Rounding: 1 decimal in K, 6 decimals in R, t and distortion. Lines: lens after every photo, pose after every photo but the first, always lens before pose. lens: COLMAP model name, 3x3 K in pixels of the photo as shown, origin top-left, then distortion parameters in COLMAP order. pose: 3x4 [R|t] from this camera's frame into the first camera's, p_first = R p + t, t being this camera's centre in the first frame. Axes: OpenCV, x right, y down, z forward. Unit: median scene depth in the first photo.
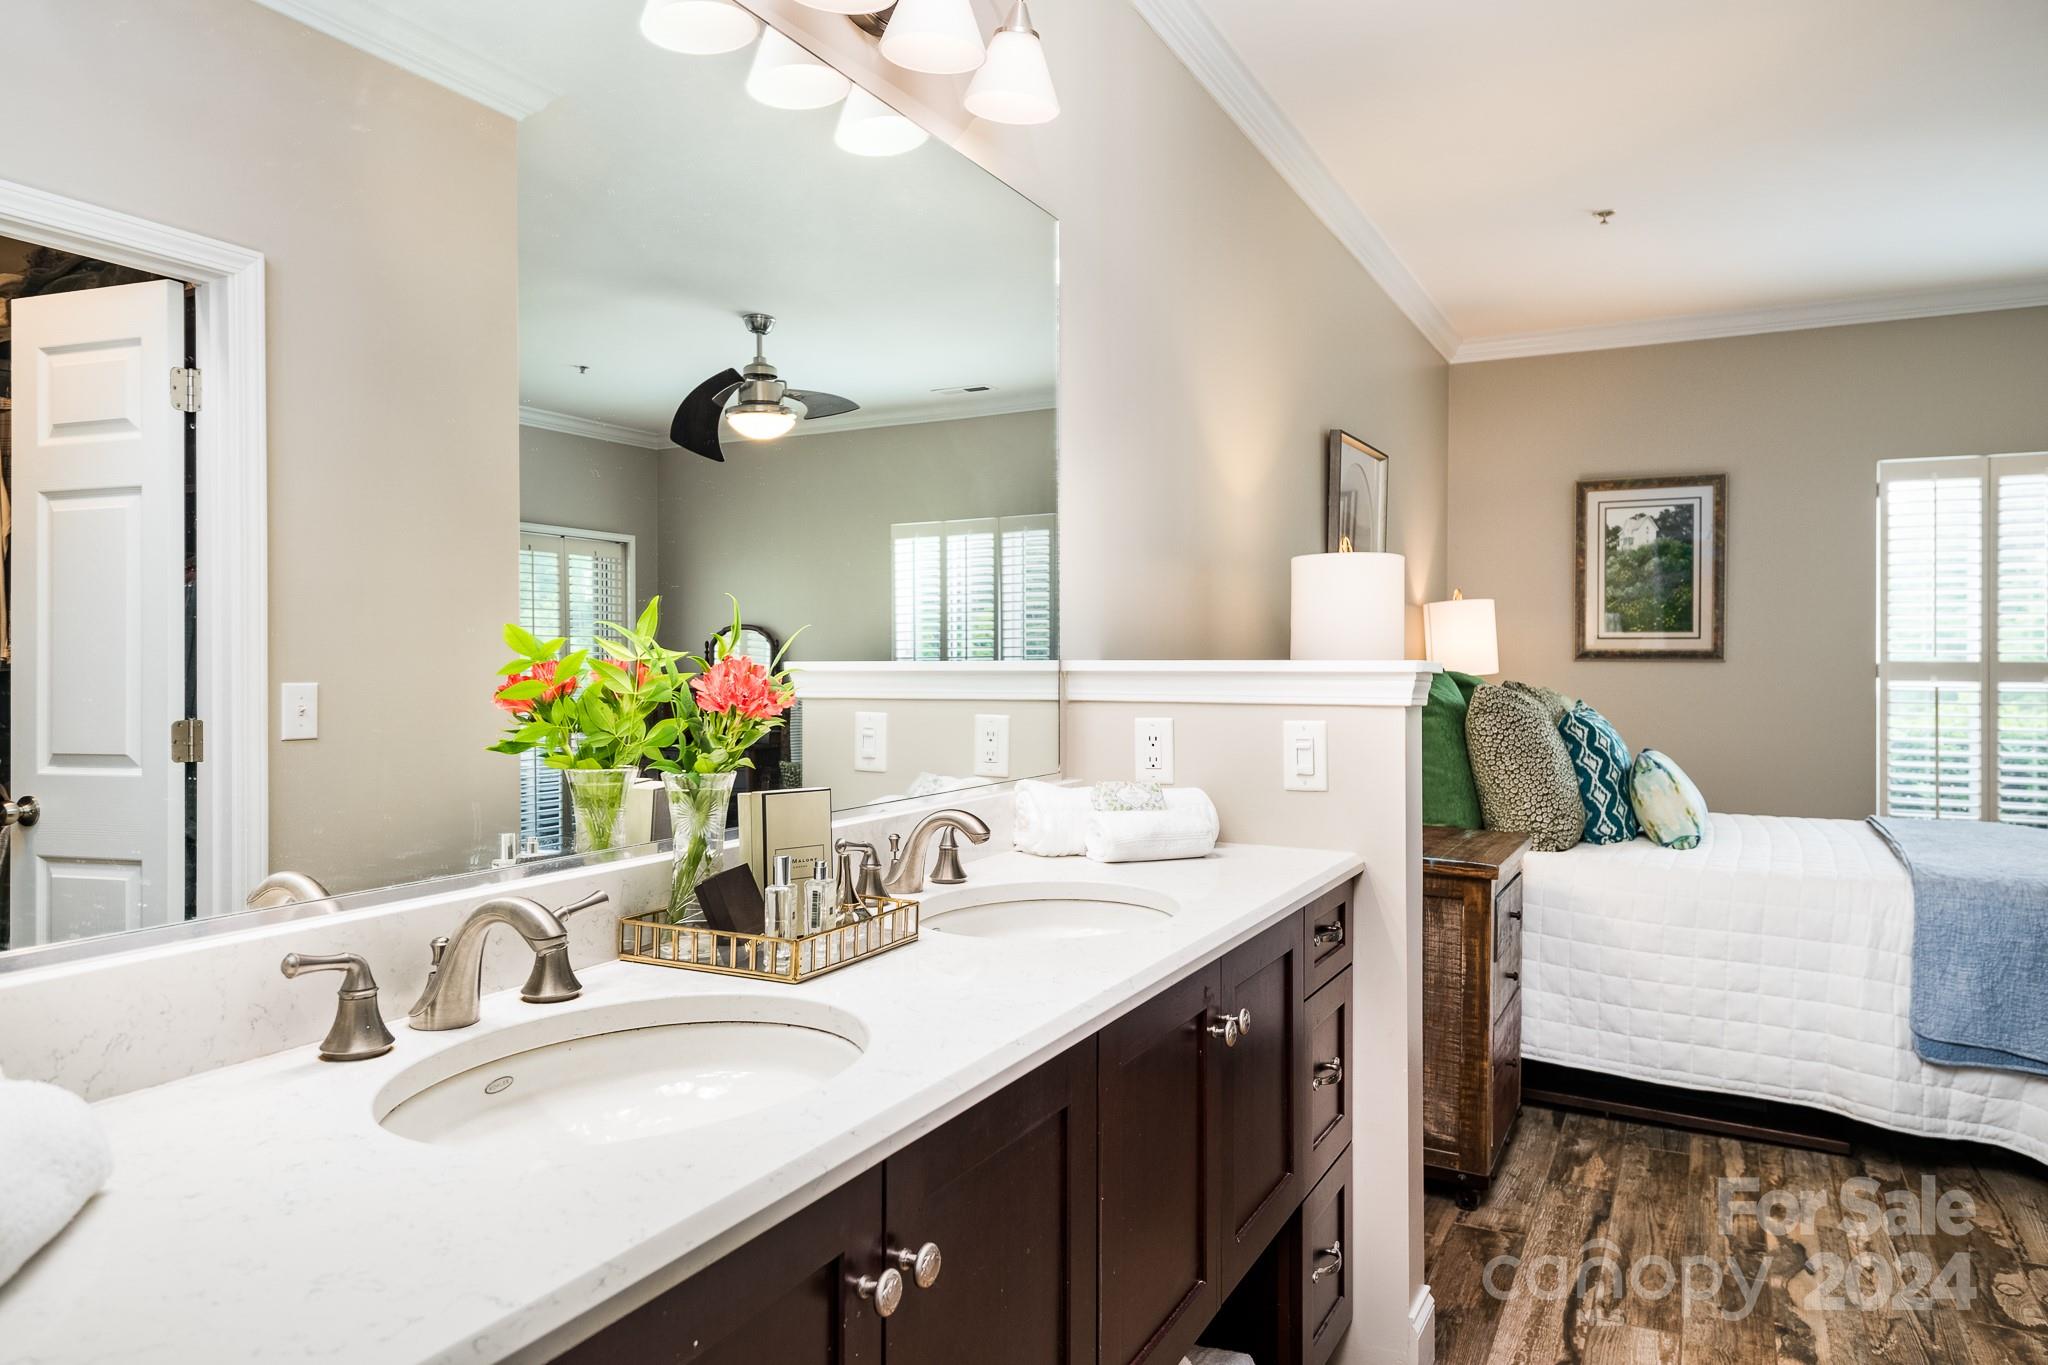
lens RADIAL K [[1284.7, 0, 1032.3], [0, 1284.7, 678.7], [0, 0, 1]] dist [0.021006, -0.013586]
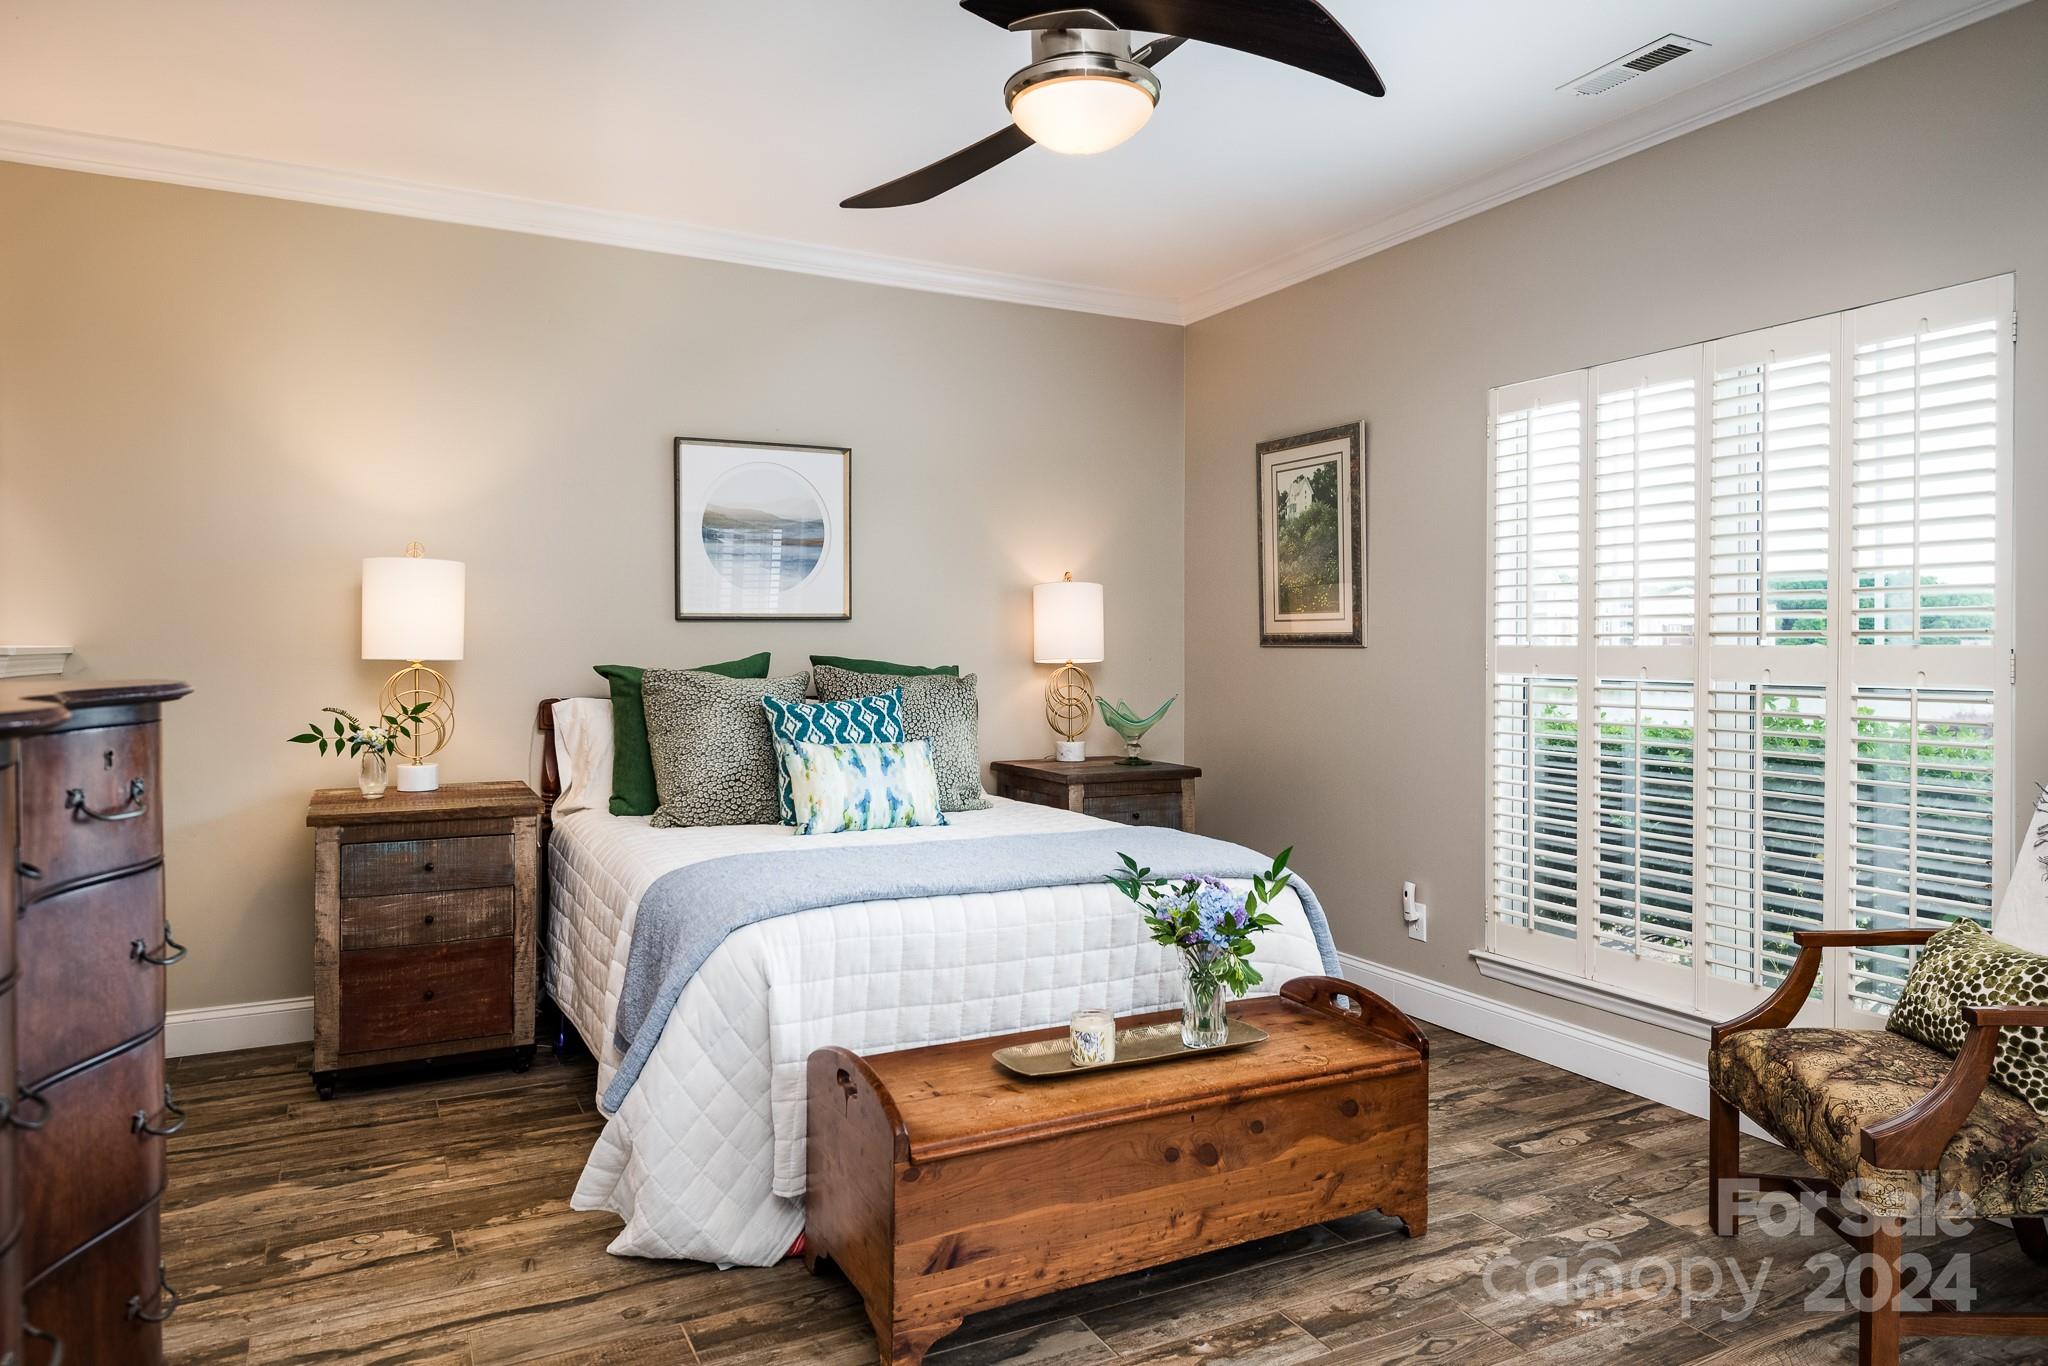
lens RADIAL K [[1284.7, 0, 1042.2], [0, 1284.7, 645.2], [0, 0, 1]] dist [0.021006, -0.013586]
pose [[0.820641, -0.003043, -0.571435, 0.833317], [-0.007161, 0.999853, -0.015608, -0.000227], [0.571399, 0.016901, 0.820499, 0.201880]]
